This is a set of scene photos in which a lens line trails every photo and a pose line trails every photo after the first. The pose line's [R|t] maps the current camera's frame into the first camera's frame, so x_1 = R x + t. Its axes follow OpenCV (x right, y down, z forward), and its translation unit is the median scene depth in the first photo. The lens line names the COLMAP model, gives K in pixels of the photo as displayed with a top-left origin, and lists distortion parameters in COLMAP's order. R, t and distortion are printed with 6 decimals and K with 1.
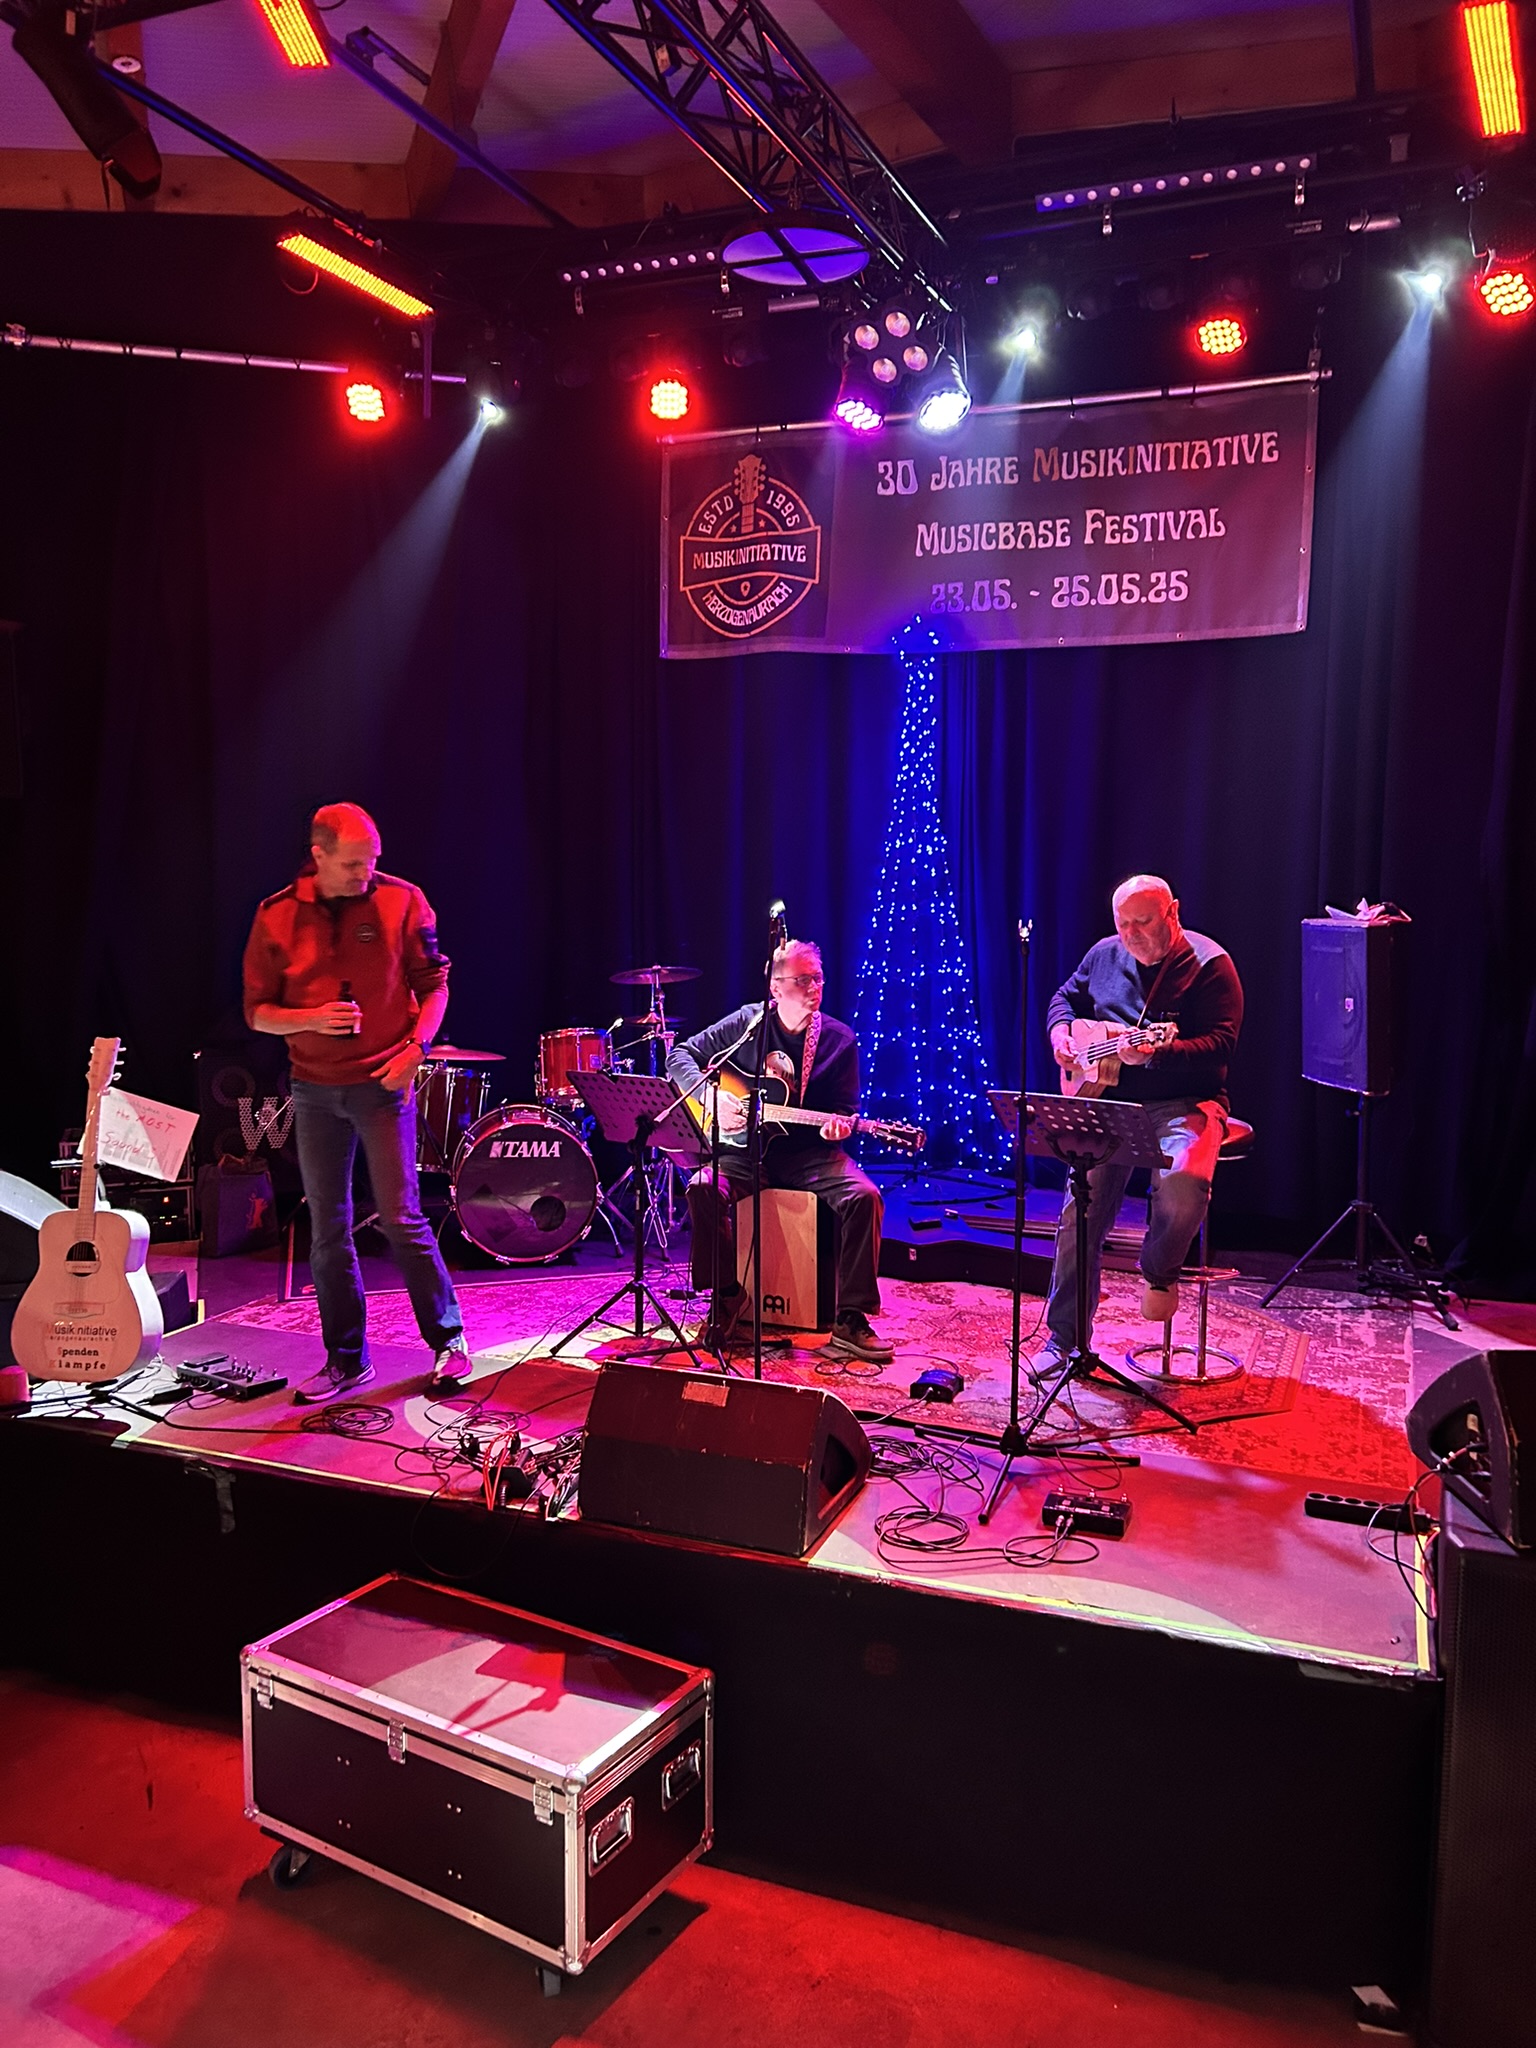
lens RADIAL K [[1554.5, 0, 775.4], [0, 1554.5, 1018.9], [0, 0, 1]] dist [0.029971, -0.029056]
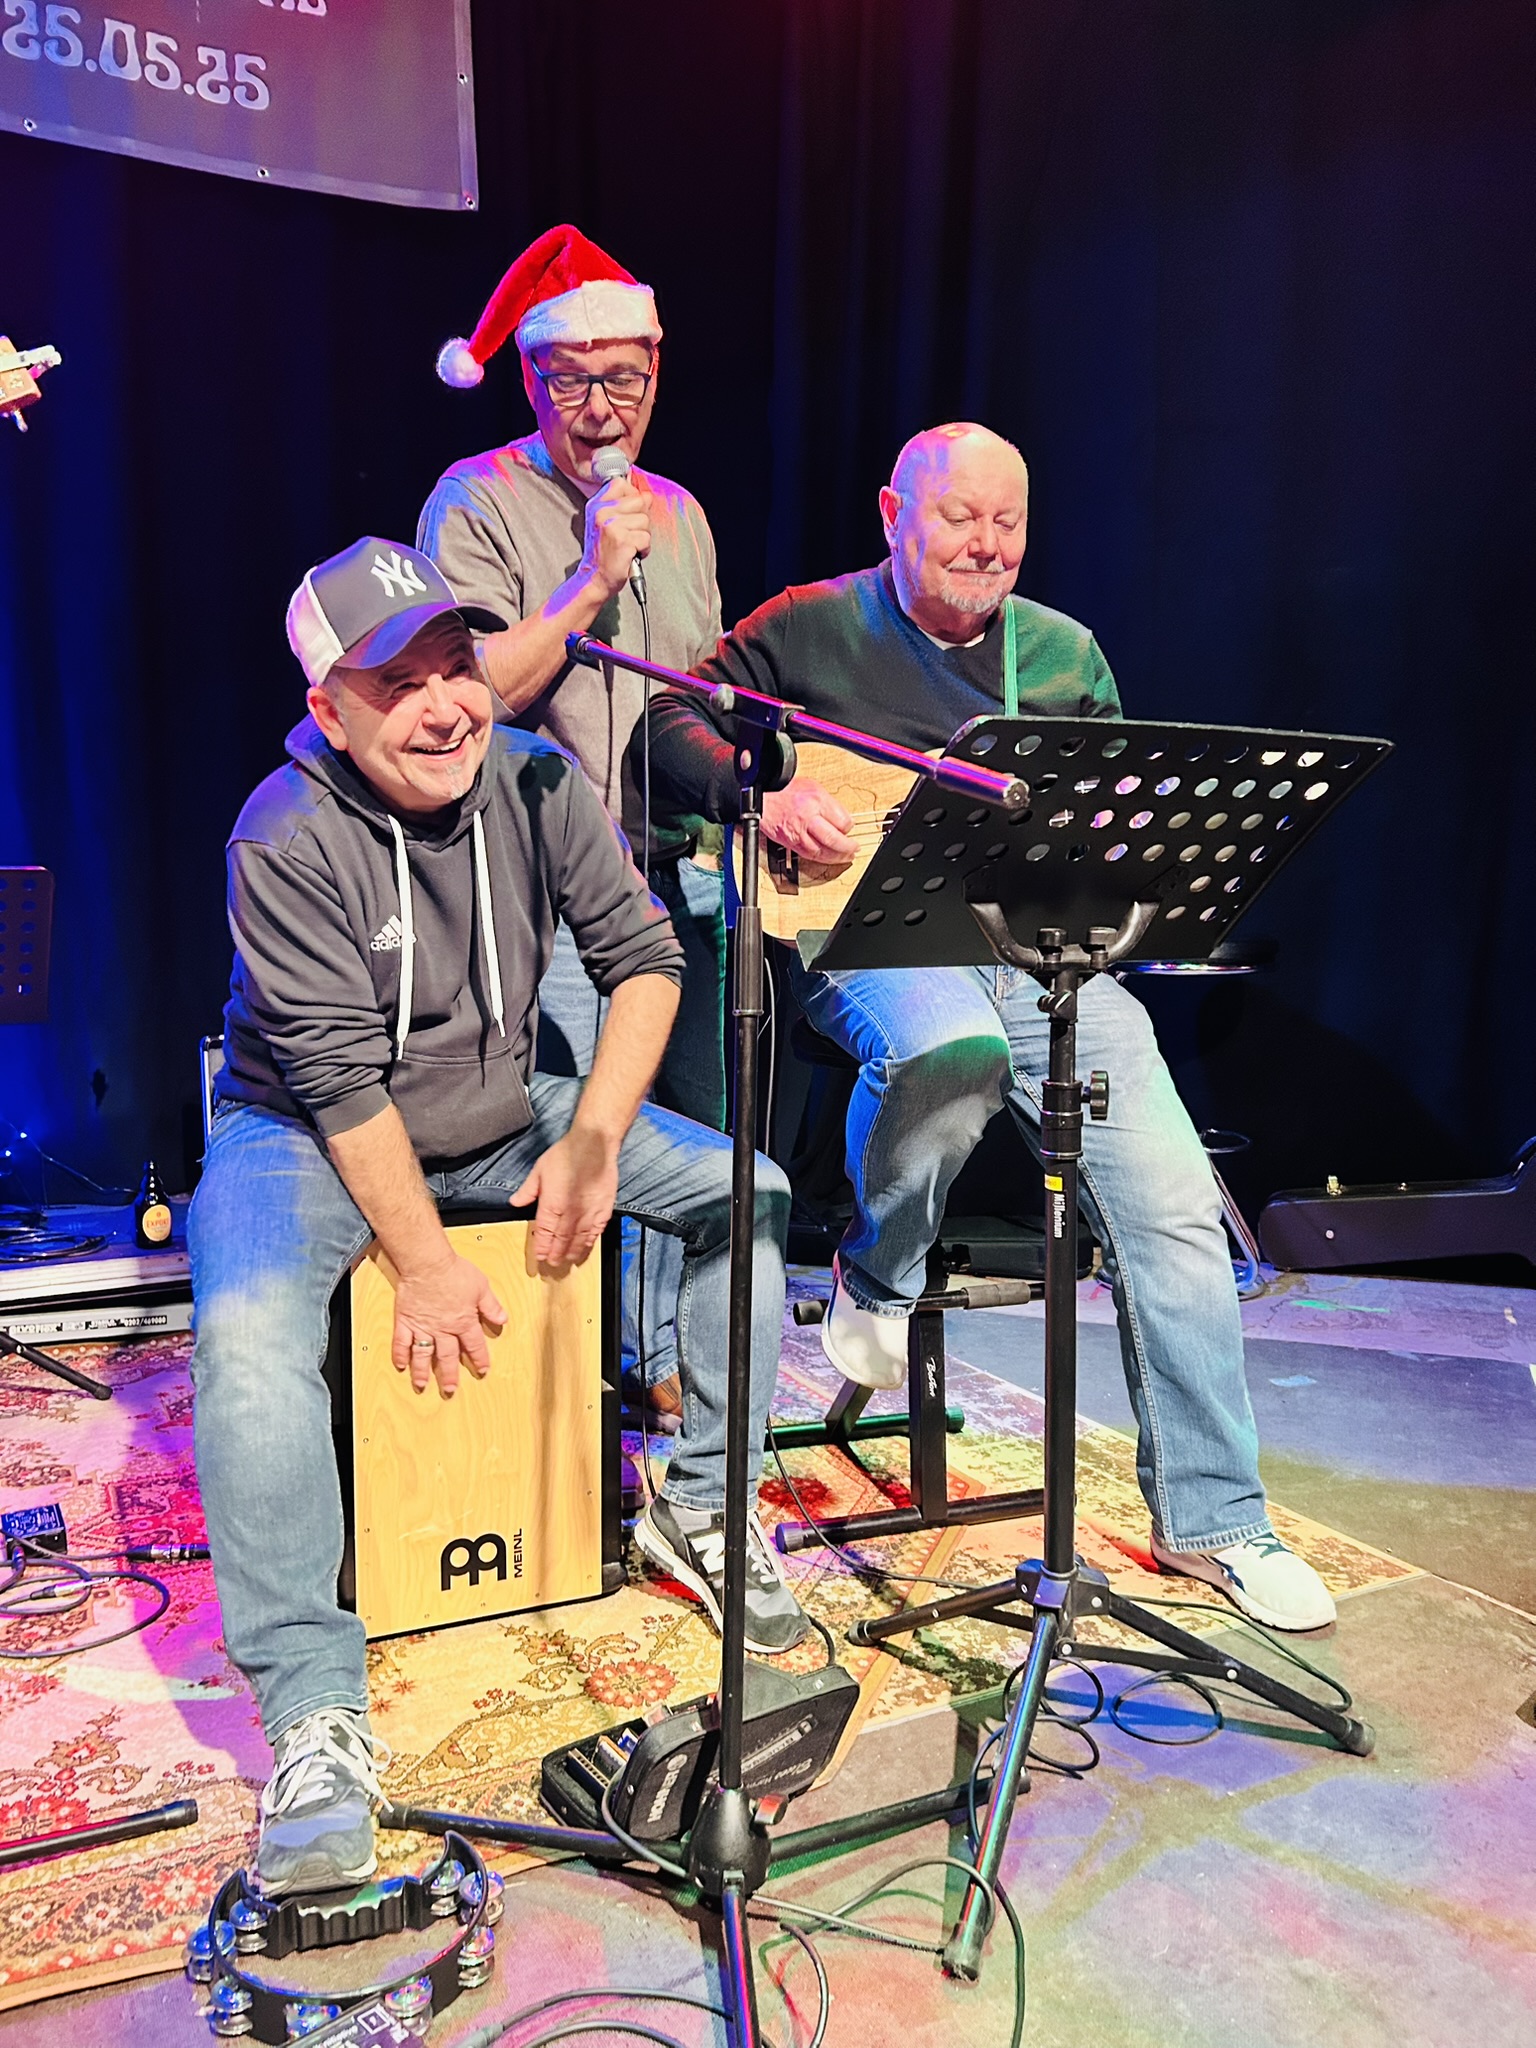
lens RADIAL K [[1554.5, 0, 751.0], [0, 1554.5, 1002.6], [0, 0, 1]] dist [0.029971, -0.029056]
pose [[0.670609, -0.058131, 0.739530, -0.054149], [0.080850, 0.996714, 0.005033, 0.060717], [-0.737392, 0.056416, 0.673105, 0.491673]]
